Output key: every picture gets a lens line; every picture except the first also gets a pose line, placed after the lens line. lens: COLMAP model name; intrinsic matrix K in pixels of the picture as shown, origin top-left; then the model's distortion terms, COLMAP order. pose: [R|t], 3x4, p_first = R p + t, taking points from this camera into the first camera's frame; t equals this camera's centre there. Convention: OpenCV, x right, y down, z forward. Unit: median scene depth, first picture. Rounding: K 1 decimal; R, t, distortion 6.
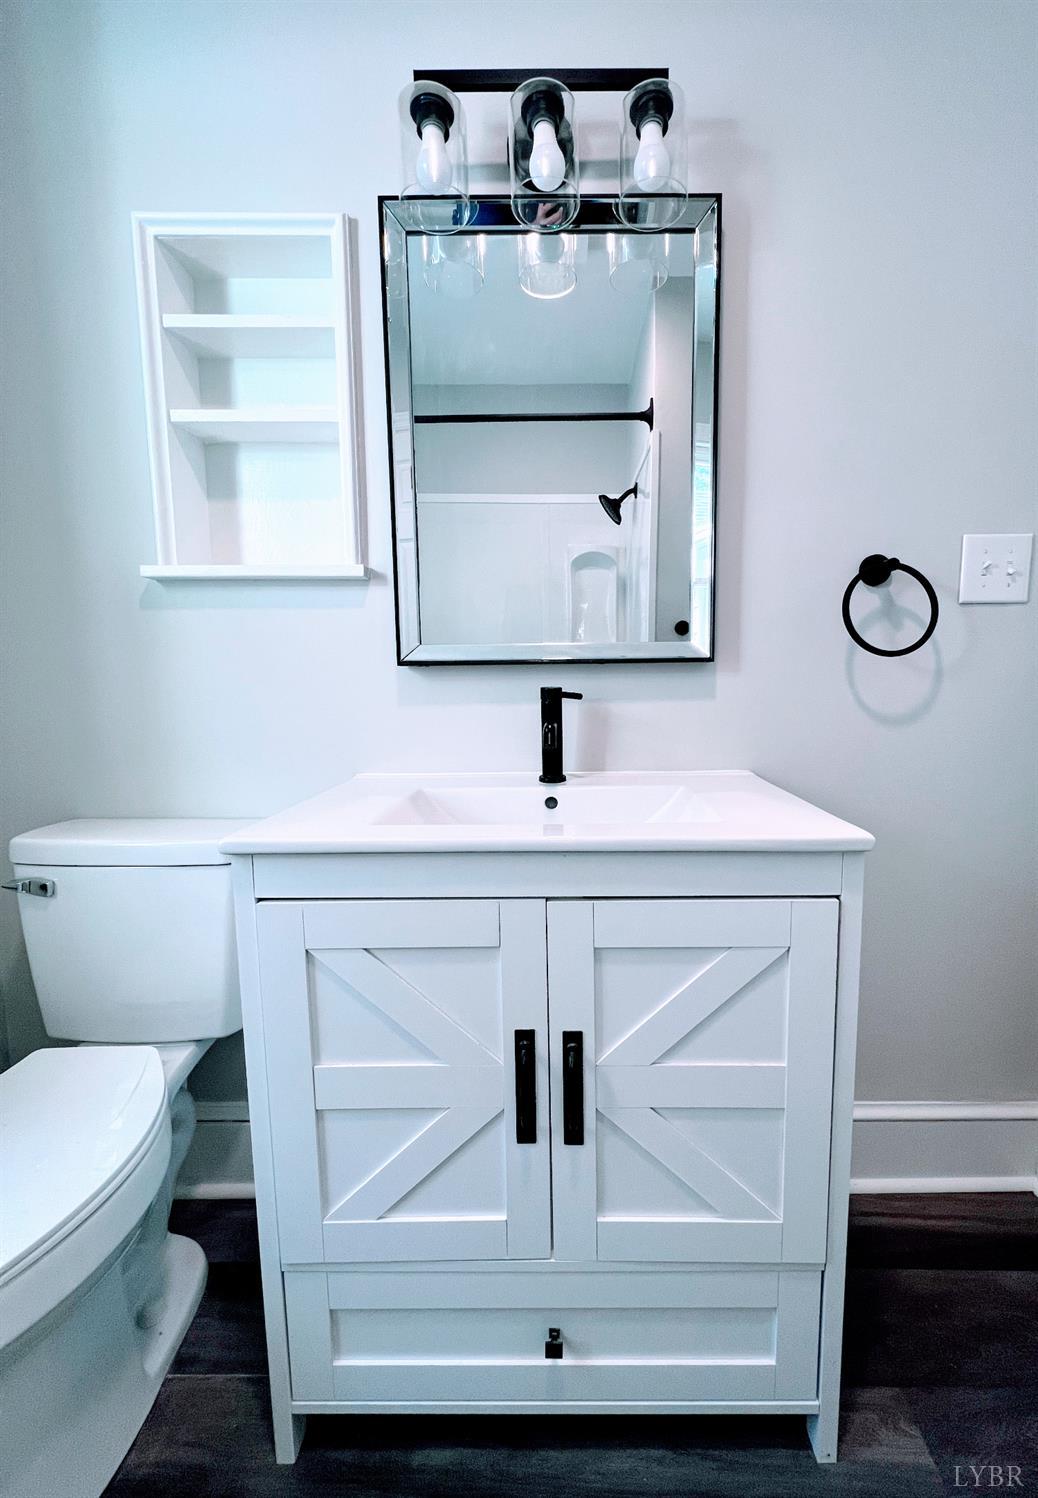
lens RADIAL K [[608.5, 0, 530.3], [0, 608.5, 735.4], [0, 0, 1]] dist [-0.002489, 0.000060]
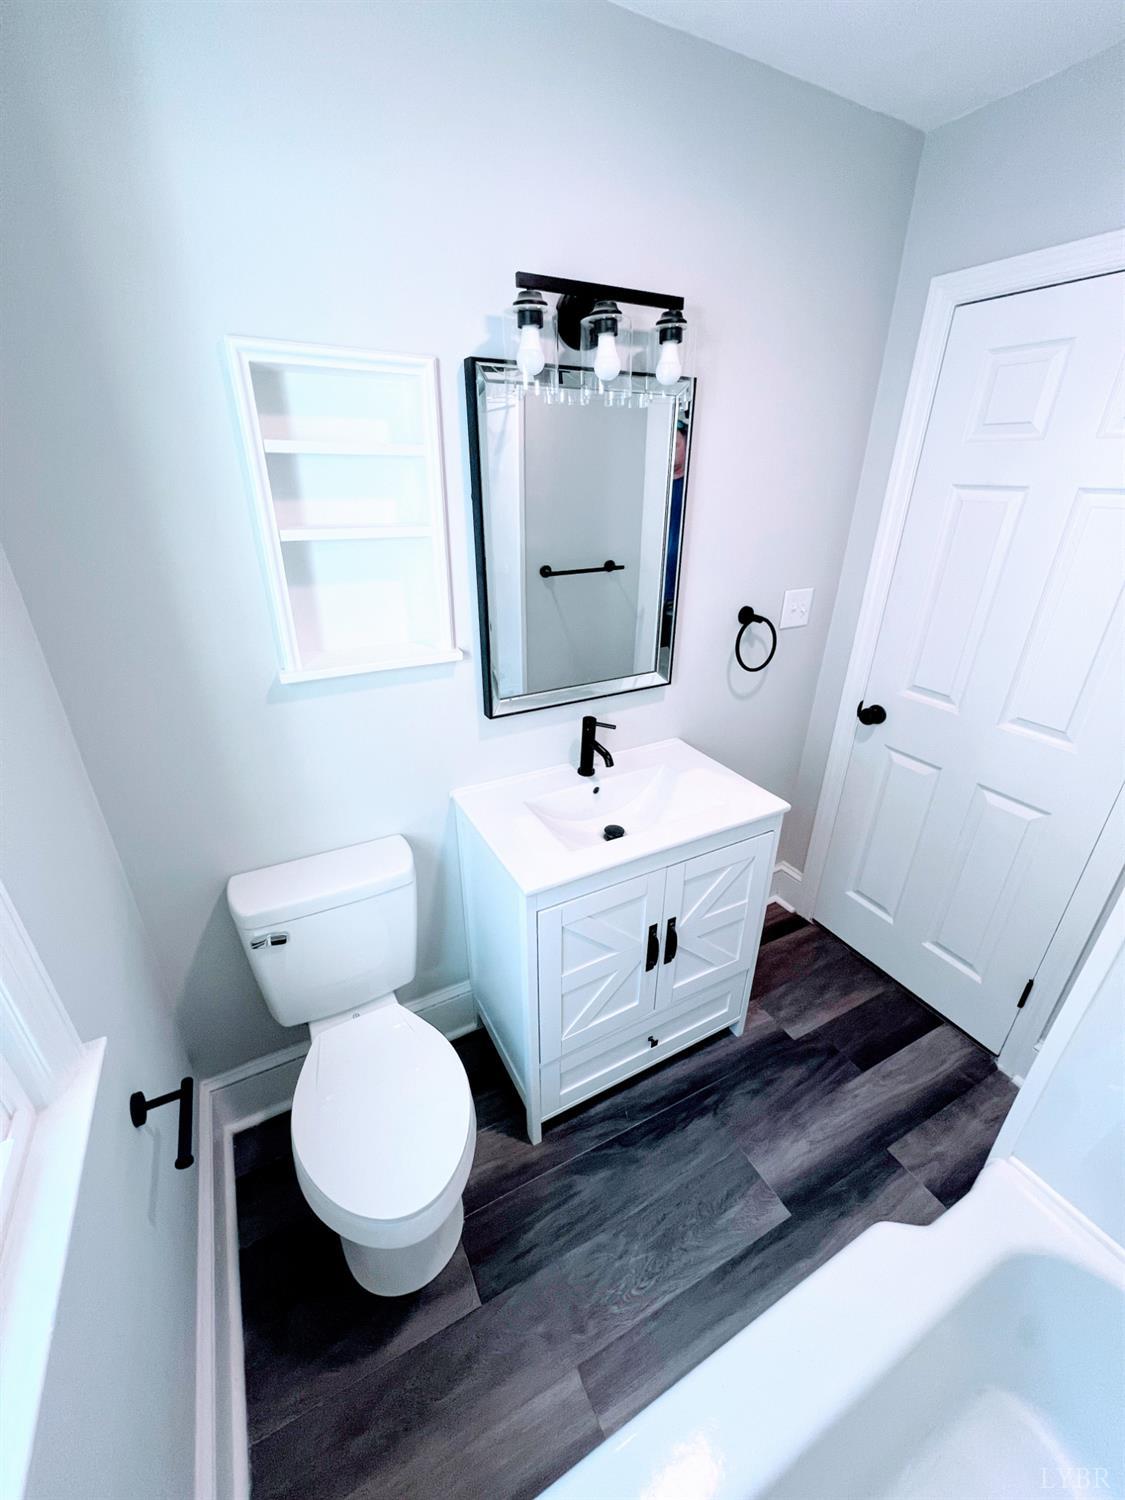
lens RADIAL K [[598.1, 0, 565.4], [0, 598.1, 754.0], [0, 0, 1]] dist [-0.003498, 0.001244]
pose [[0.876614, -0.194460, 0.440151, -0.922571], [0.043330, 0.942890, 0.330274, -0.652042], [-0.479239, -0.270451, 0.834977, -0.340755]]
